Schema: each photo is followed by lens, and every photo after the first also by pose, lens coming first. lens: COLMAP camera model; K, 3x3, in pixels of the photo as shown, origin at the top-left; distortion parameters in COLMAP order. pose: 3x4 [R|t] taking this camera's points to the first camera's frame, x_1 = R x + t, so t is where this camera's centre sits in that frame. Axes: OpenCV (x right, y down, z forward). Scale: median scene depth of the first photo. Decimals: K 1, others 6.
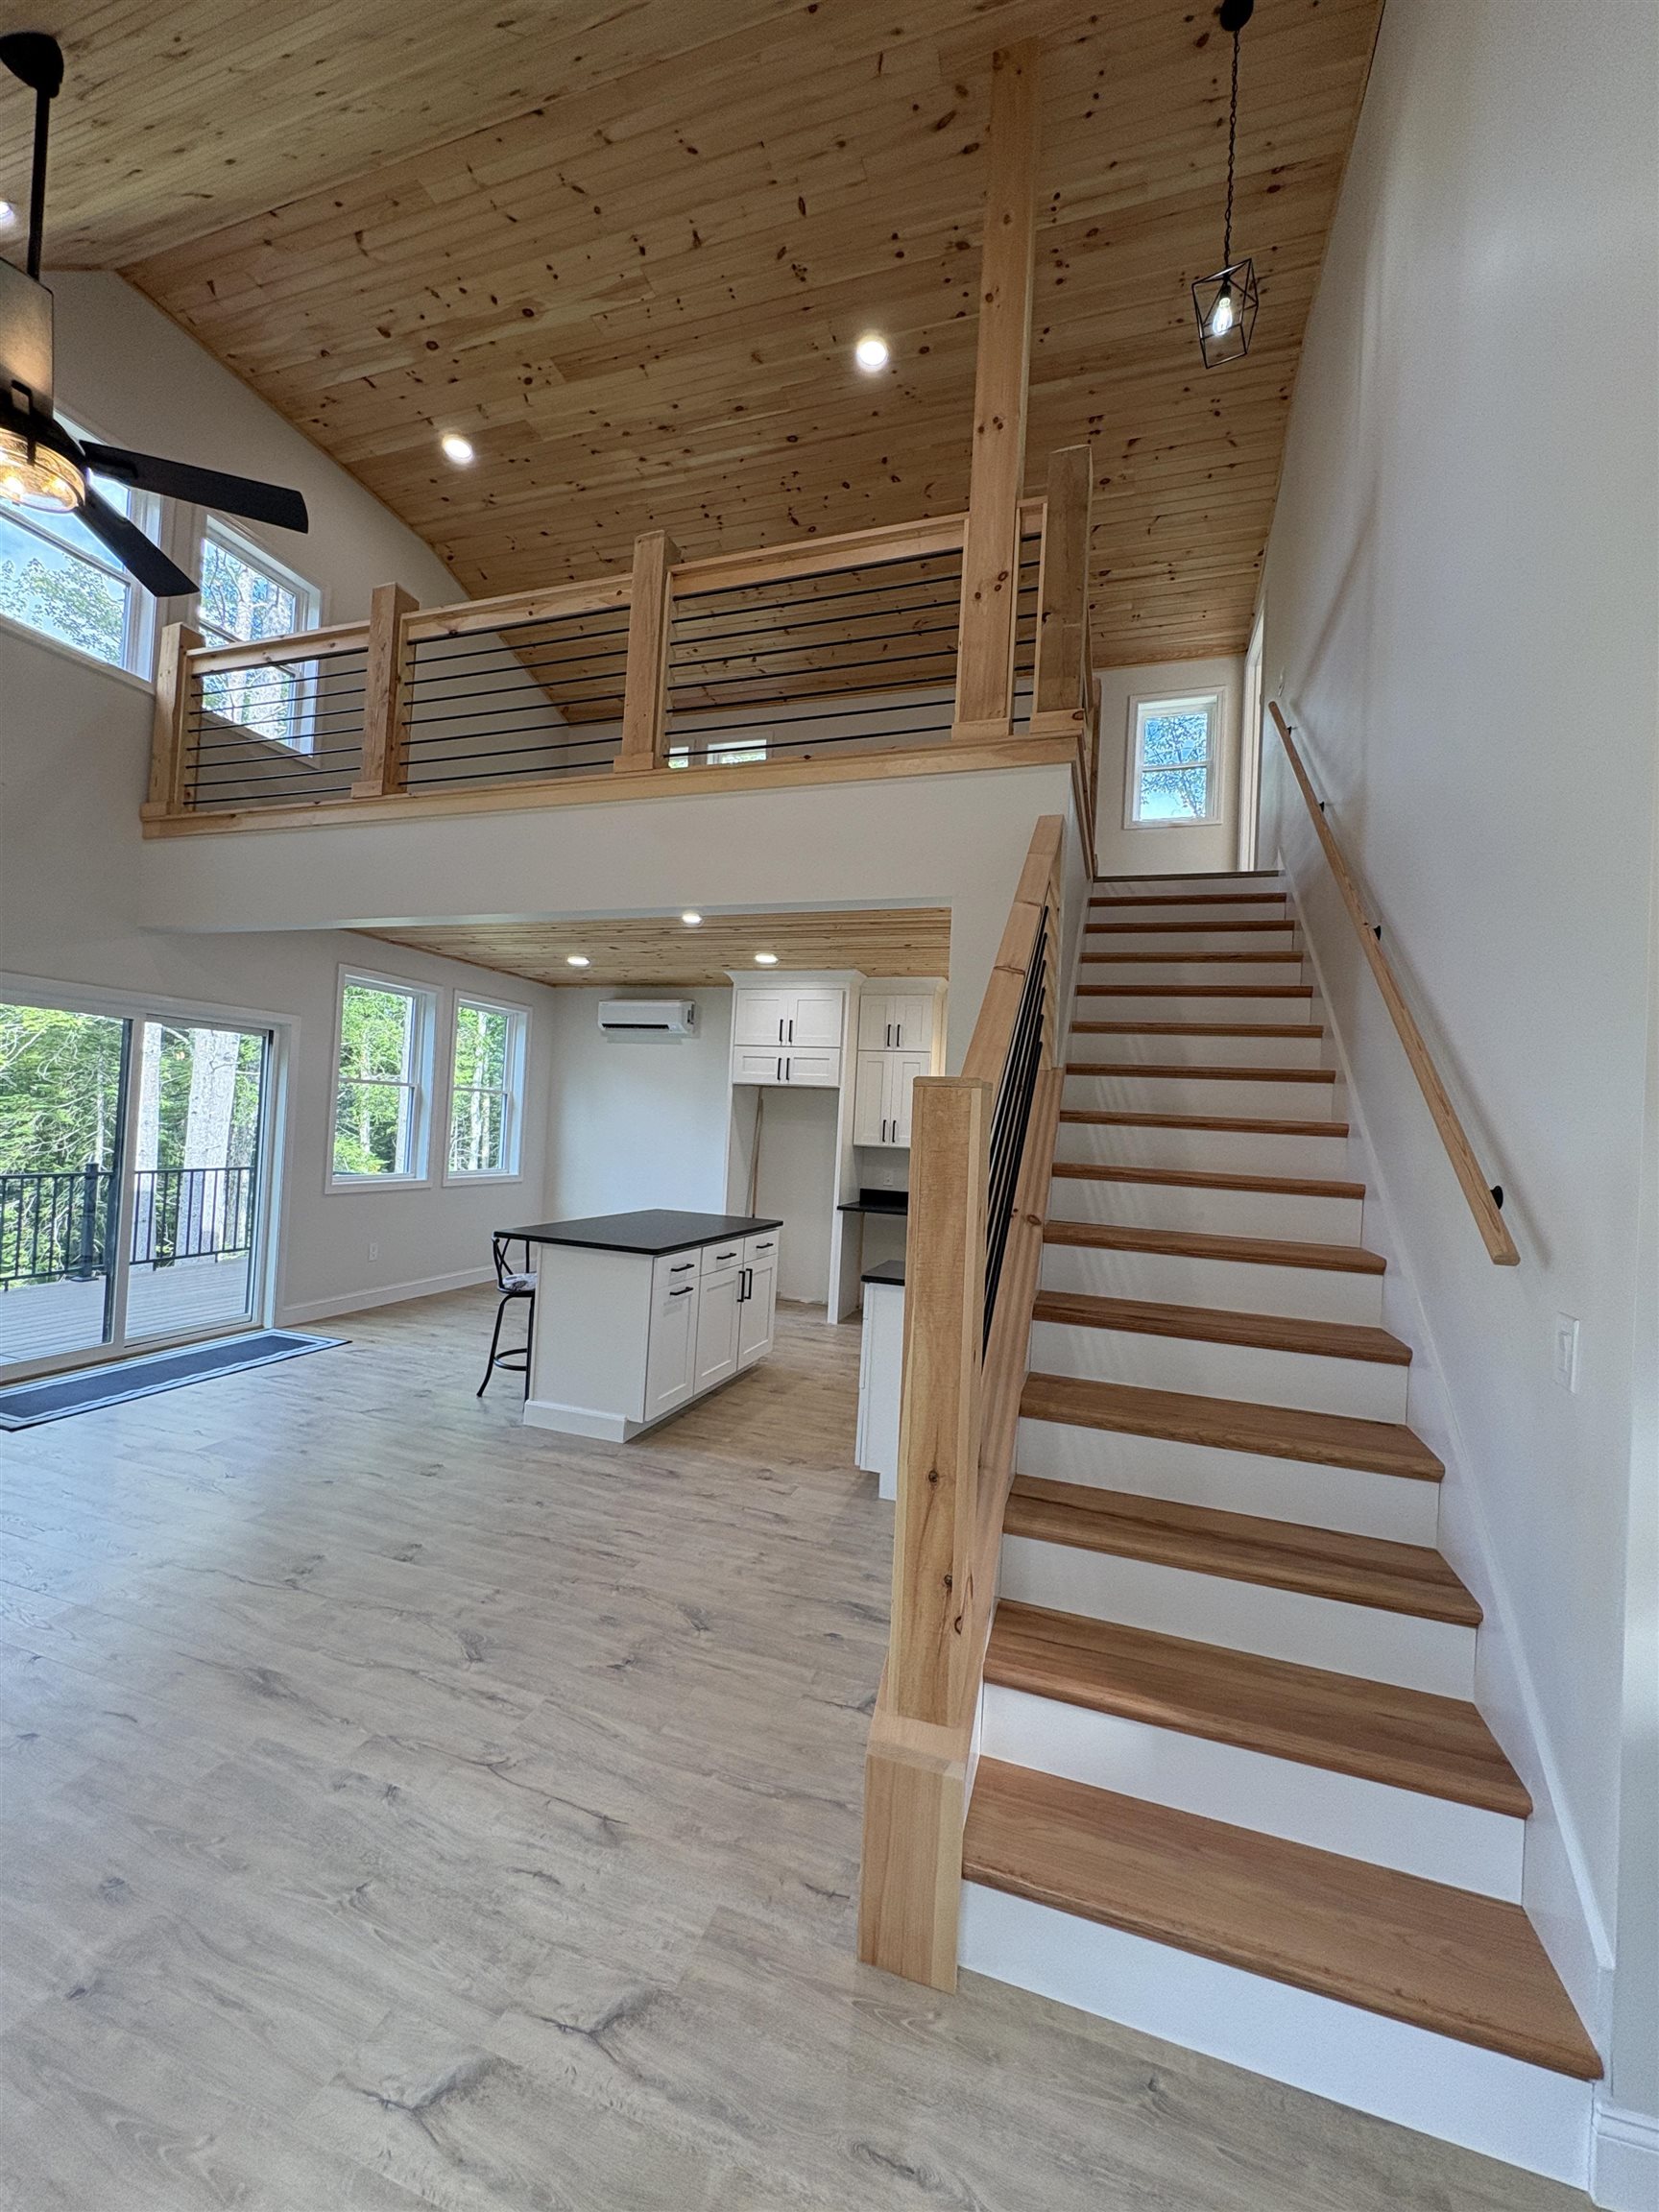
lens RADIAL K [[886.5, 0, 833.5], [0, 886.5, 1104.0], [0, 0, 1]] dist [0.000943, -0.000027]
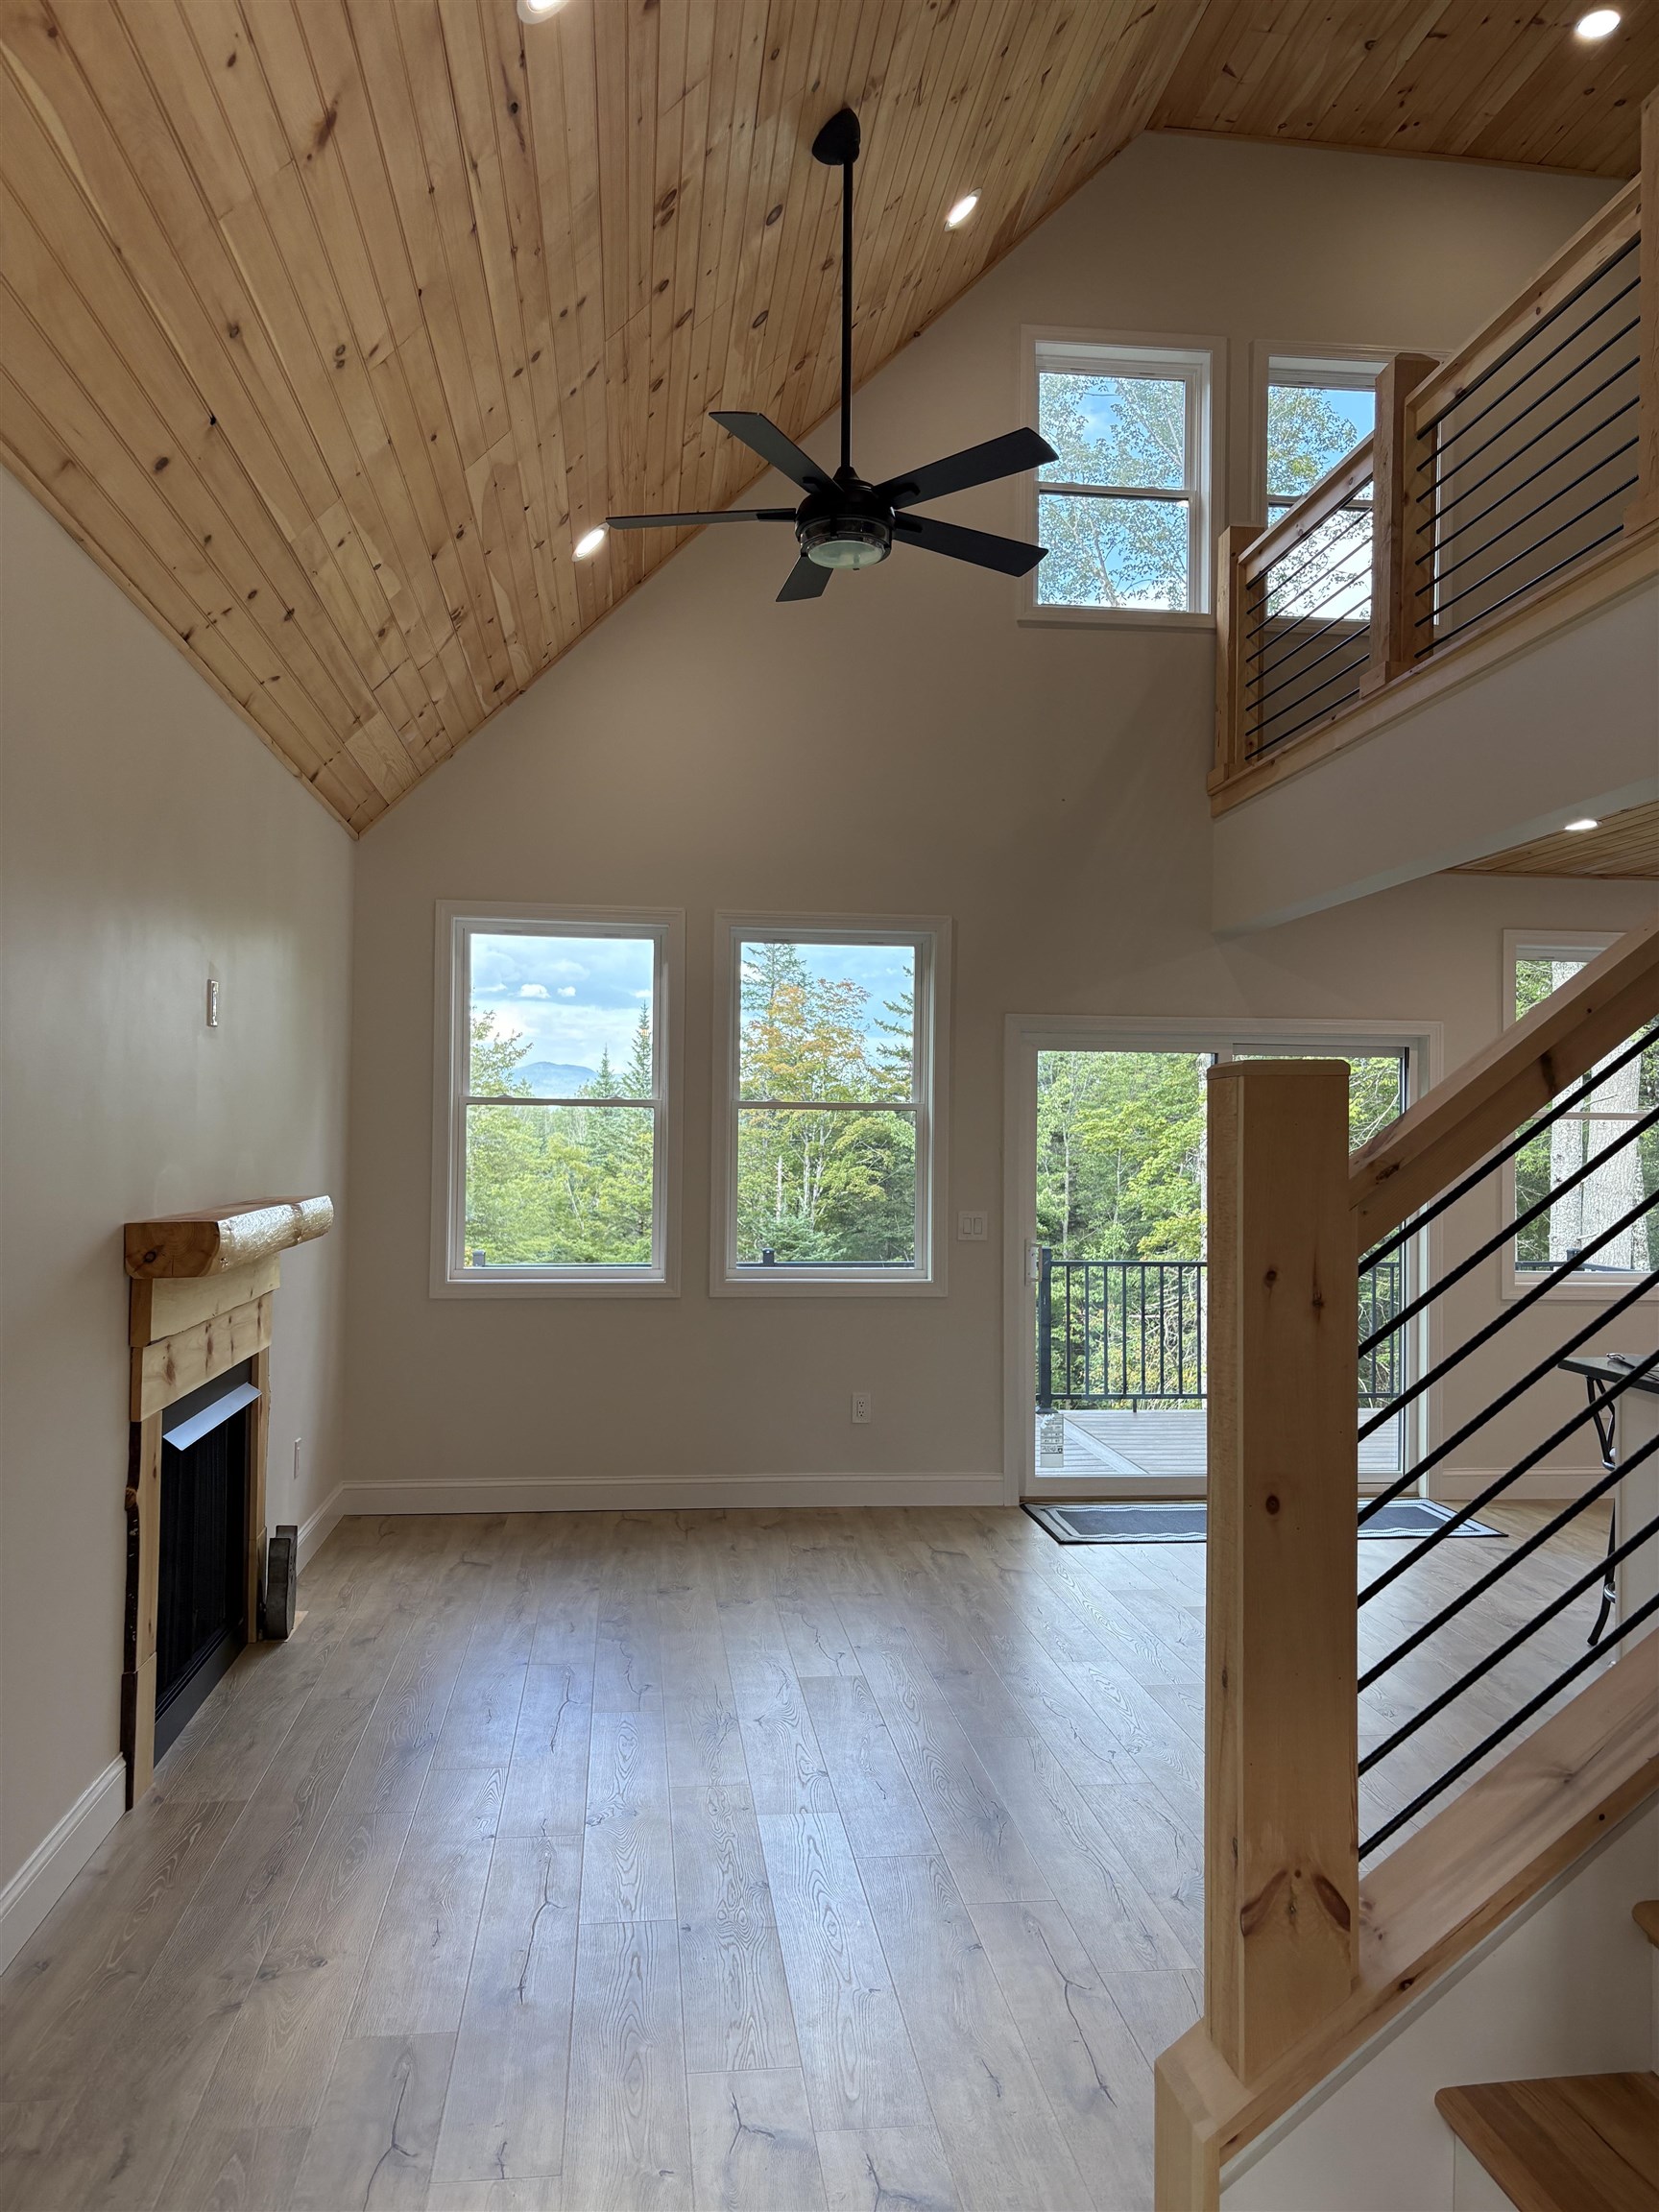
lens RADIAL K [[1673.4, 0, 827.4], [0, 1673.4, 1098.2], [0, 0, 1]] dist [0.060030, -0.057551]
pose [[0.429933, -0.067518, -0.900333, 0.435358], [0.031175, 0.997715, -0.059933, 0.024973], [0.902322, -0.002301, 0.431056, 0.079543]]
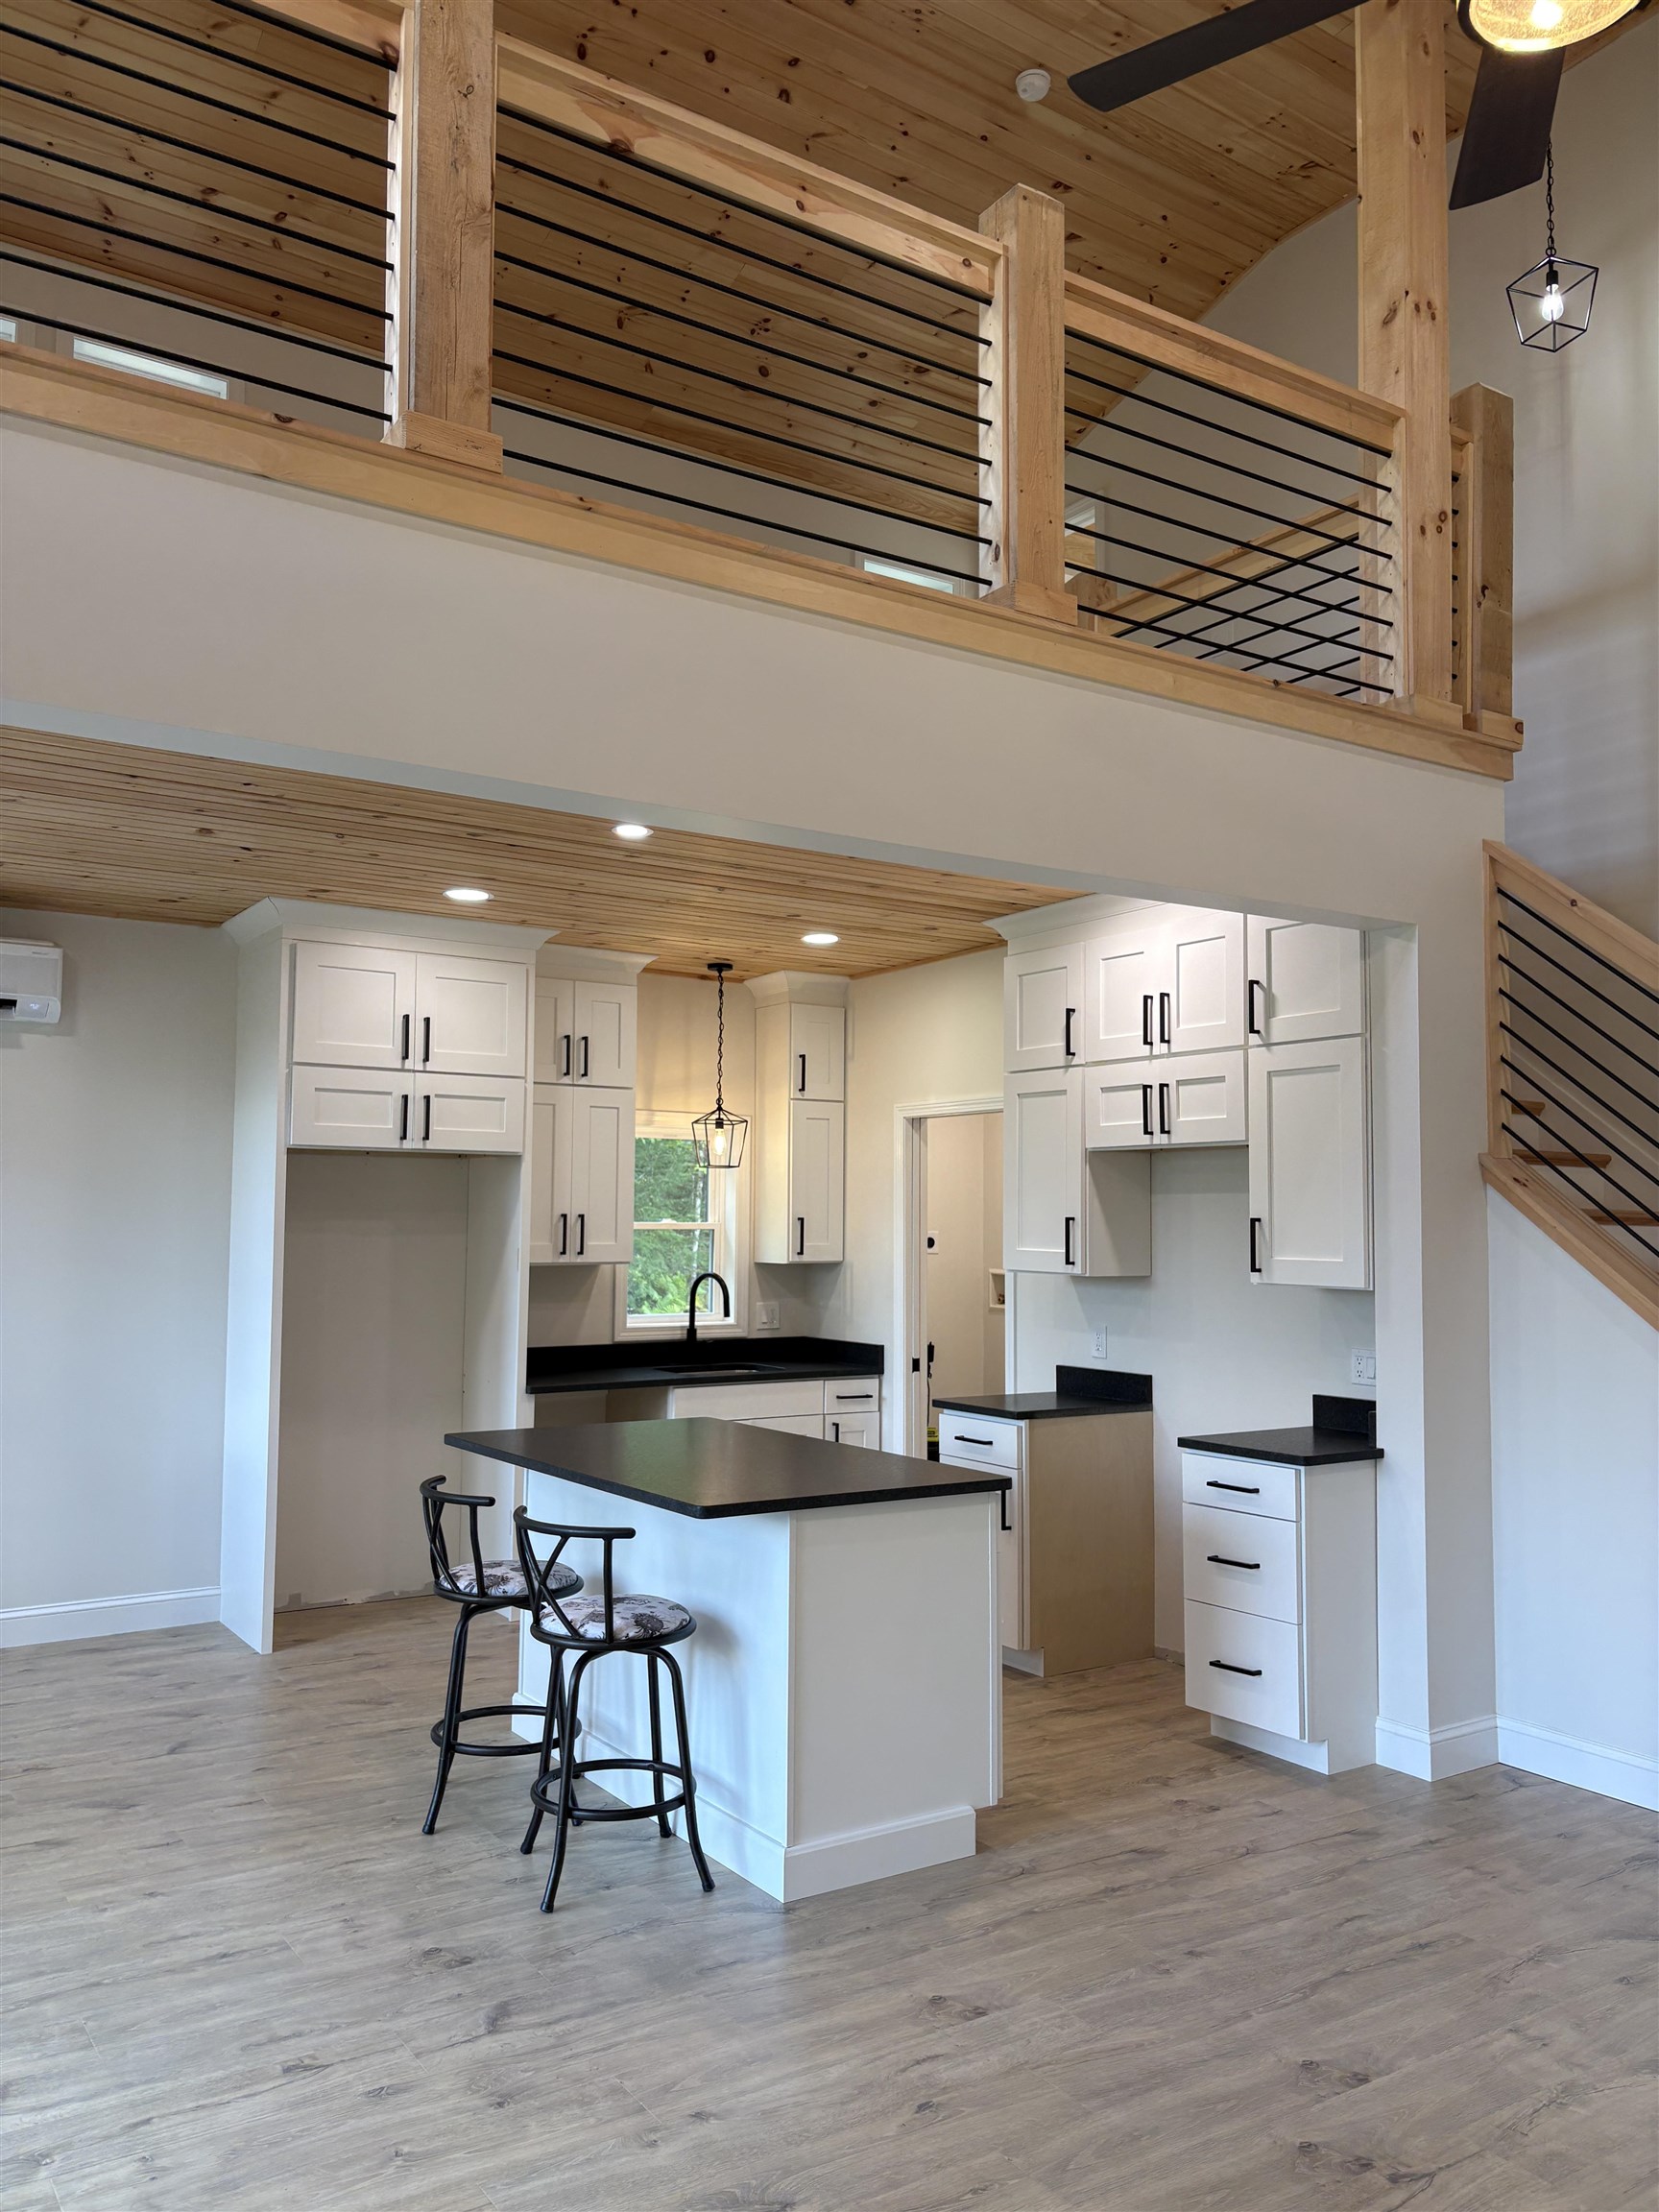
lens RADIAL K [[1673.4, 0, 827.7], [0, 1673.4, 1119.0], [0, 0, 1]] dist [0.060030, -0.057551]
pose [[0.610228, 0.003481, 0.792218, -1.046094], [0.003941, 0.999965, -0.007430, -0.050012], [-0.792216, 0.007656, 0.610193, 0.425215]]
